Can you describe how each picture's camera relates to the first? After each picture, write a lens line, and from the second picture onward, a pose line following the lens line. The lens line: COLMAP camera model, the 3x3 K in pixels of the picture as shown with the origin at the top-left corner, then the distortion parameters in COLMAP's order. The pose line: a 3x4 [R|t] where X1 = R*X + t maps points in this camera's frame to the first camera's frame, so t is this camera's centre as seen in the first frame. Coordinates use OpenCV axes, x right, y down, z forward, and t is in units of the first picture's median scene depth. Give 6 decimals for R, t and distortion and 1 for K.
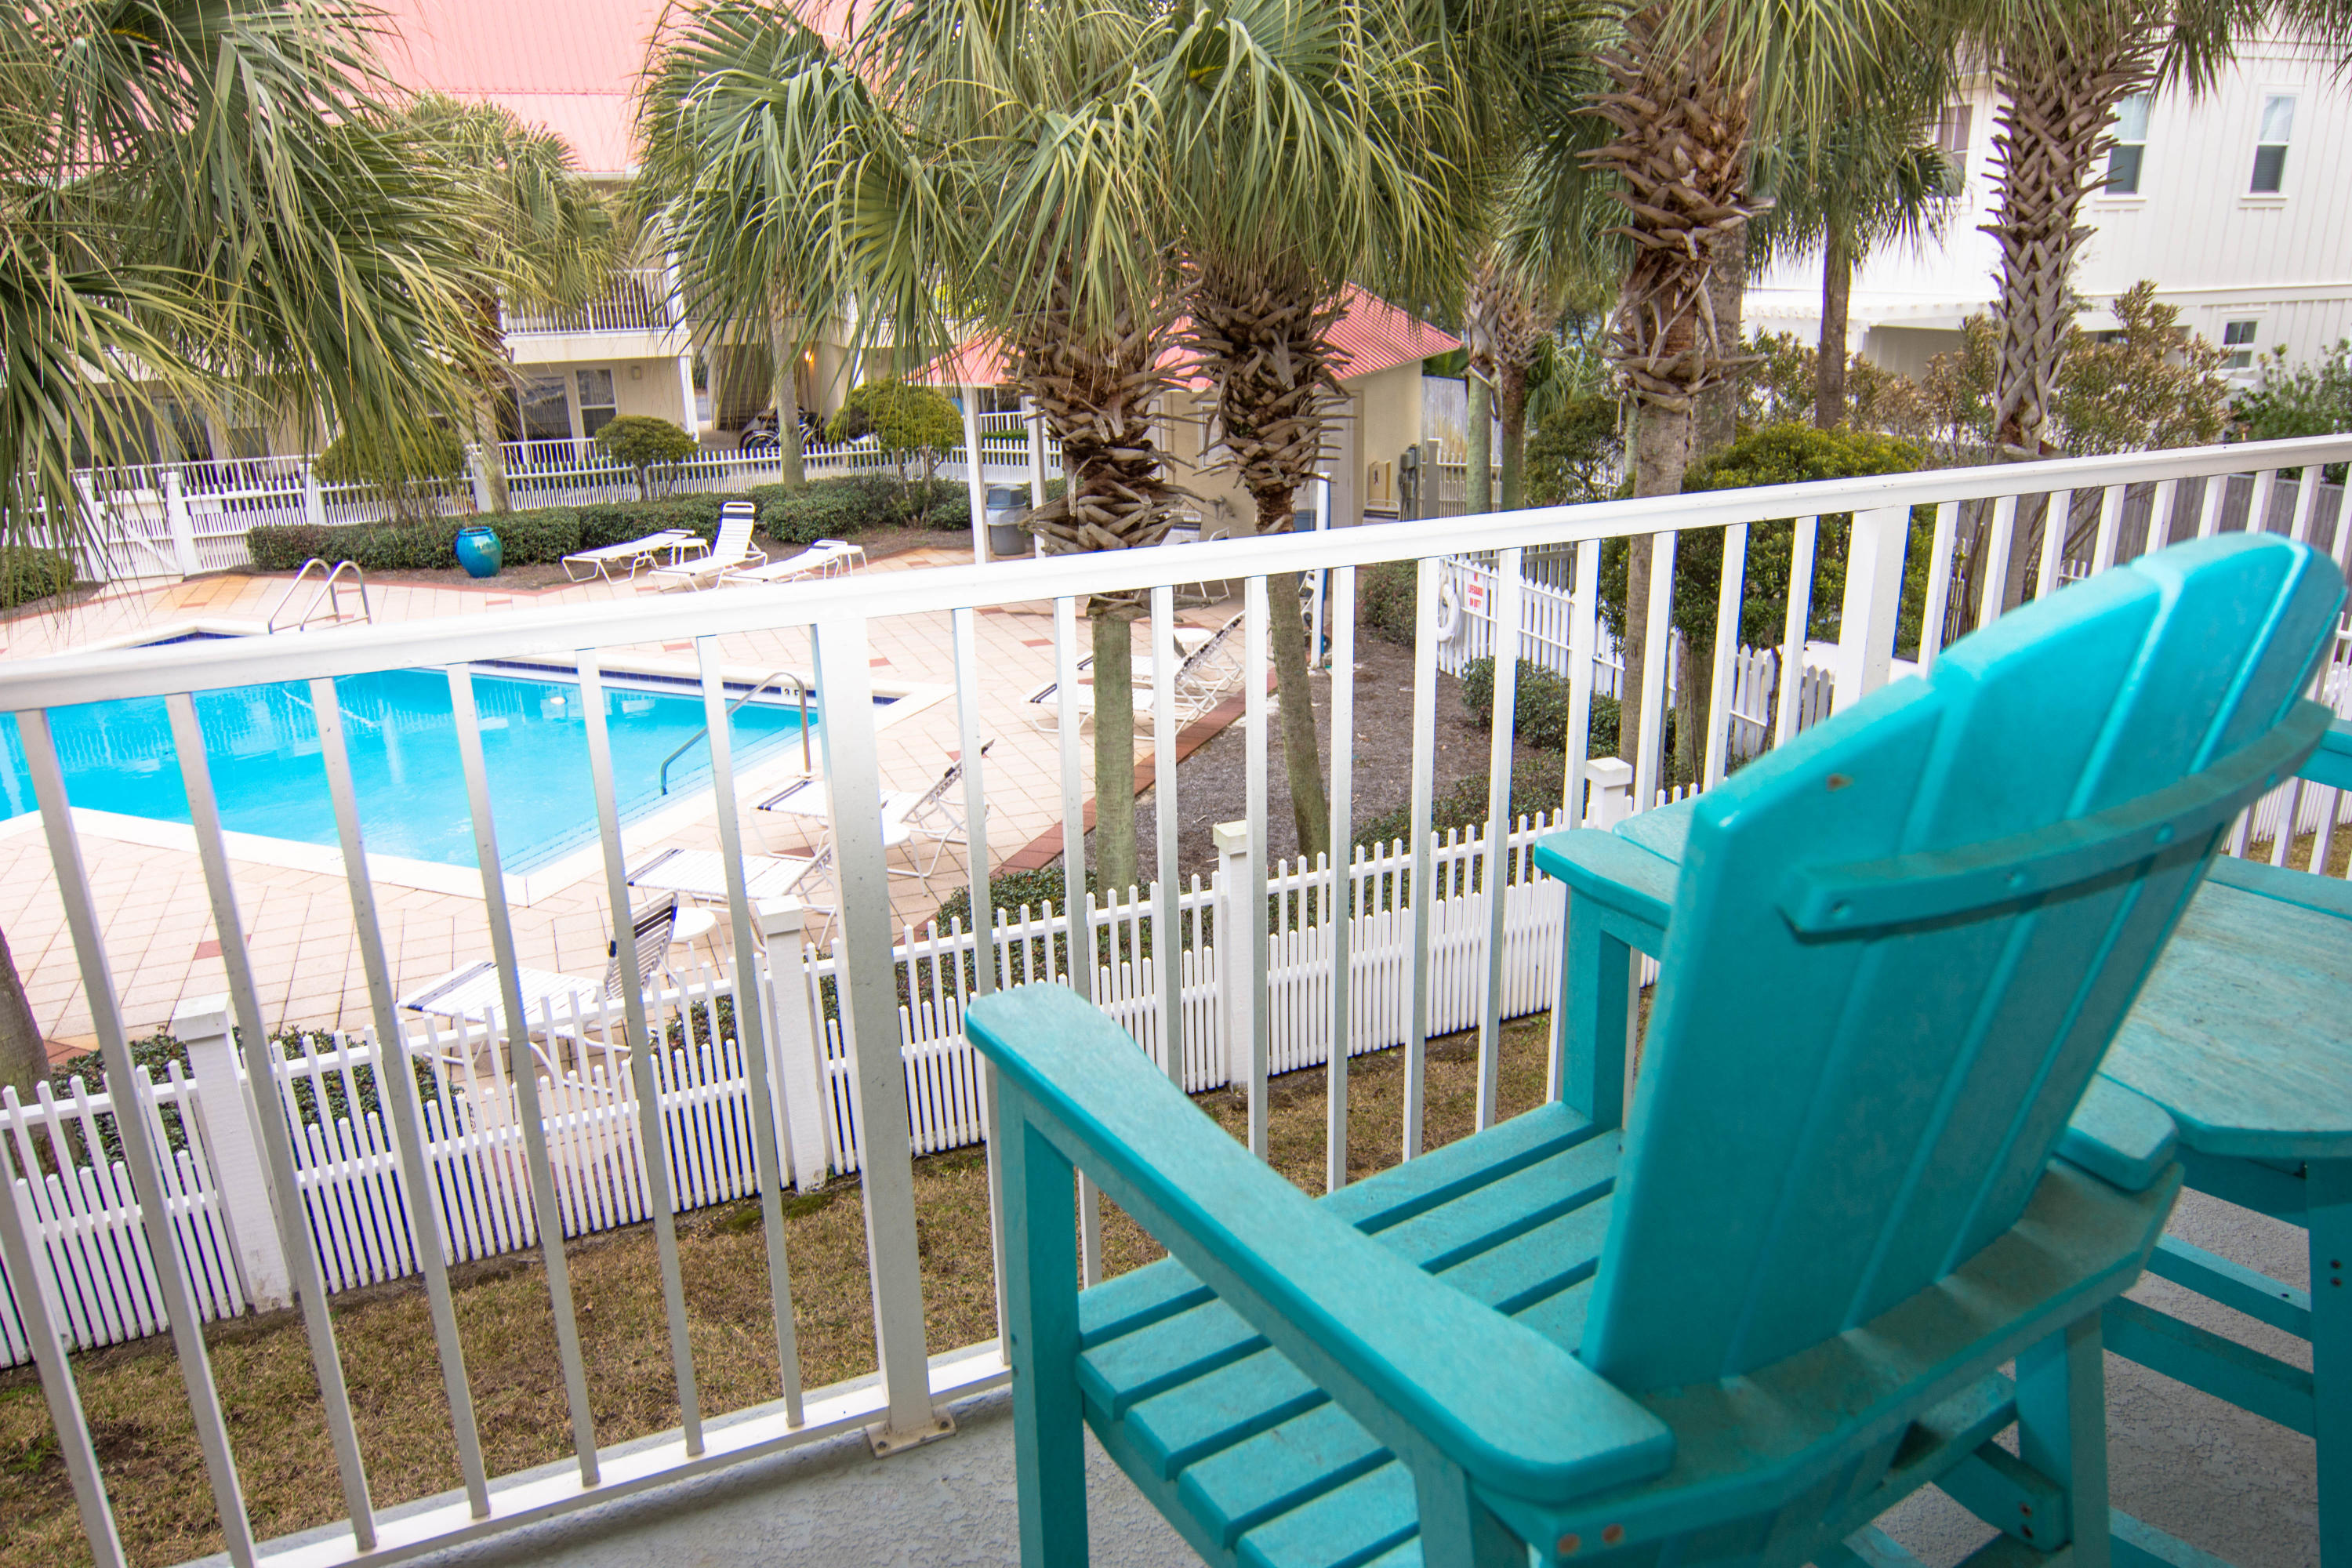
lens RADIAL K [[1566.6, 0, 1209.3], [0, 1566.6, 784.1], [0, 0, 1]] dist [-0.000967, -0.000079]
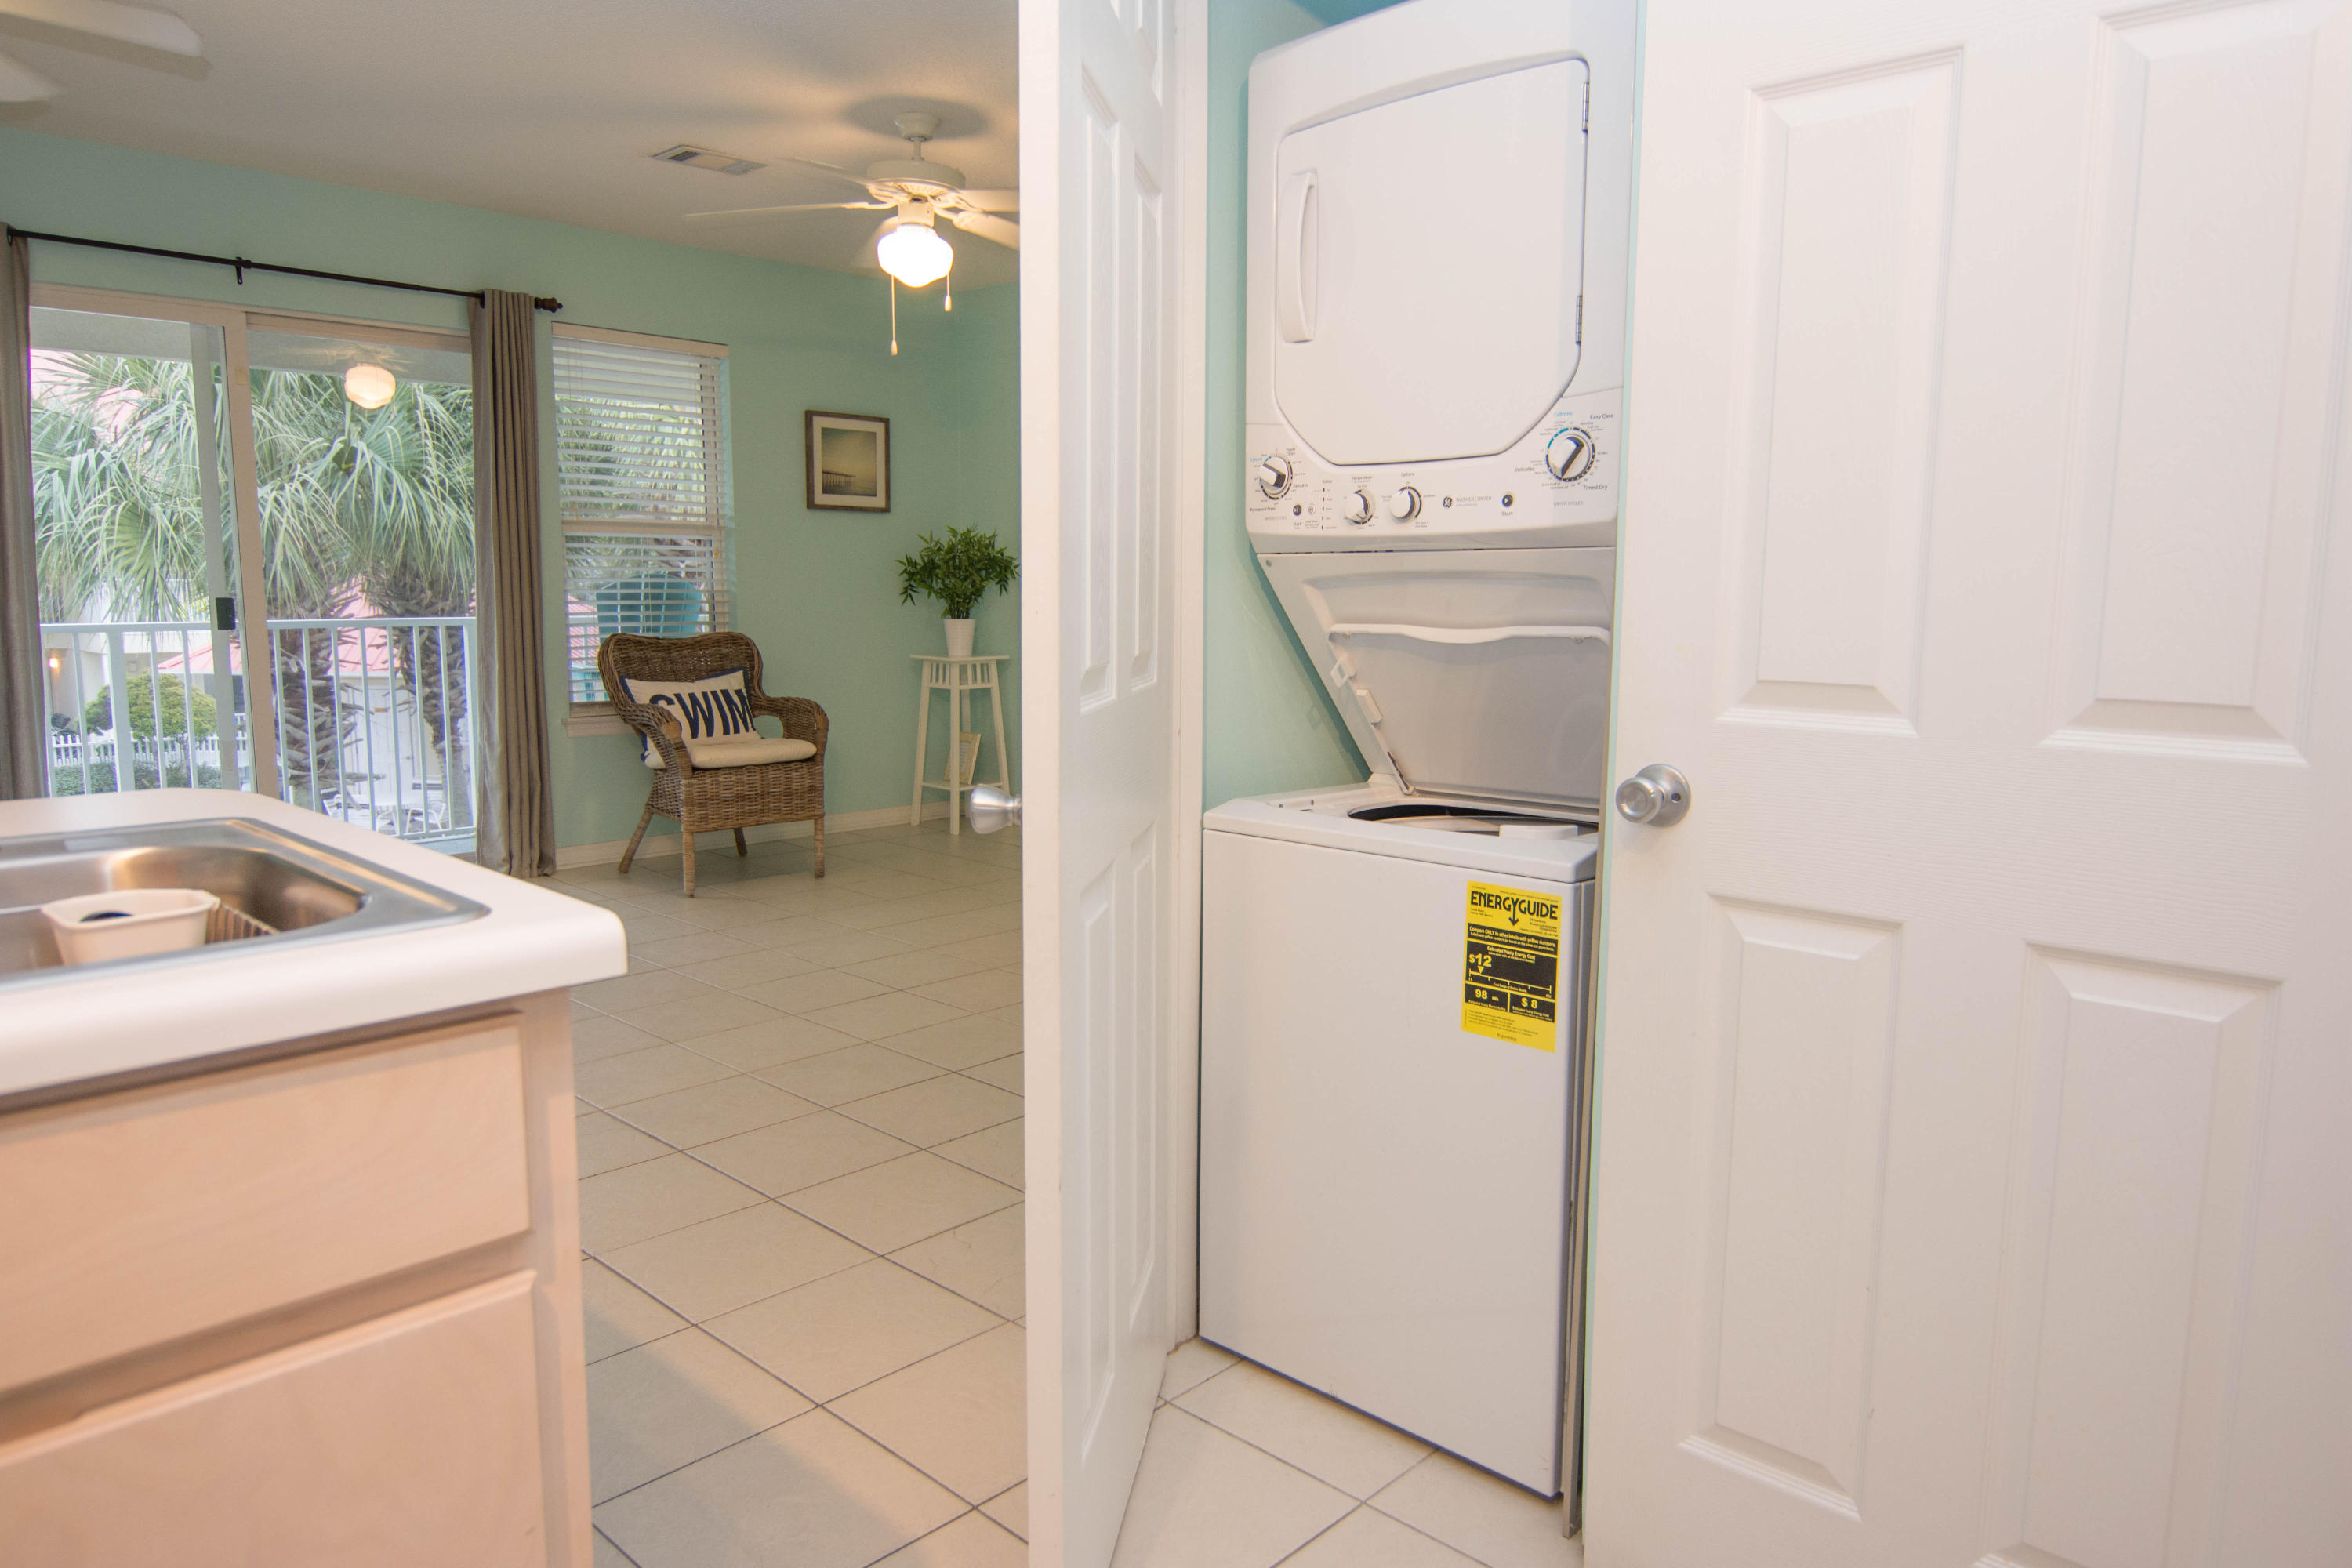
lens RADIAL K [[1529.2, 0, 1183.1], [0, 1529.2, 767.0], [0, 0, 1]] dist [0.000941, -0.000580]
pose [[0.921930, -0.021670, 0.386750, 0.199326], [0.103264, 0.976051, -0.191469, 0.328340], [-0.373339, 0.216458, 0.902089, -0.897518]]
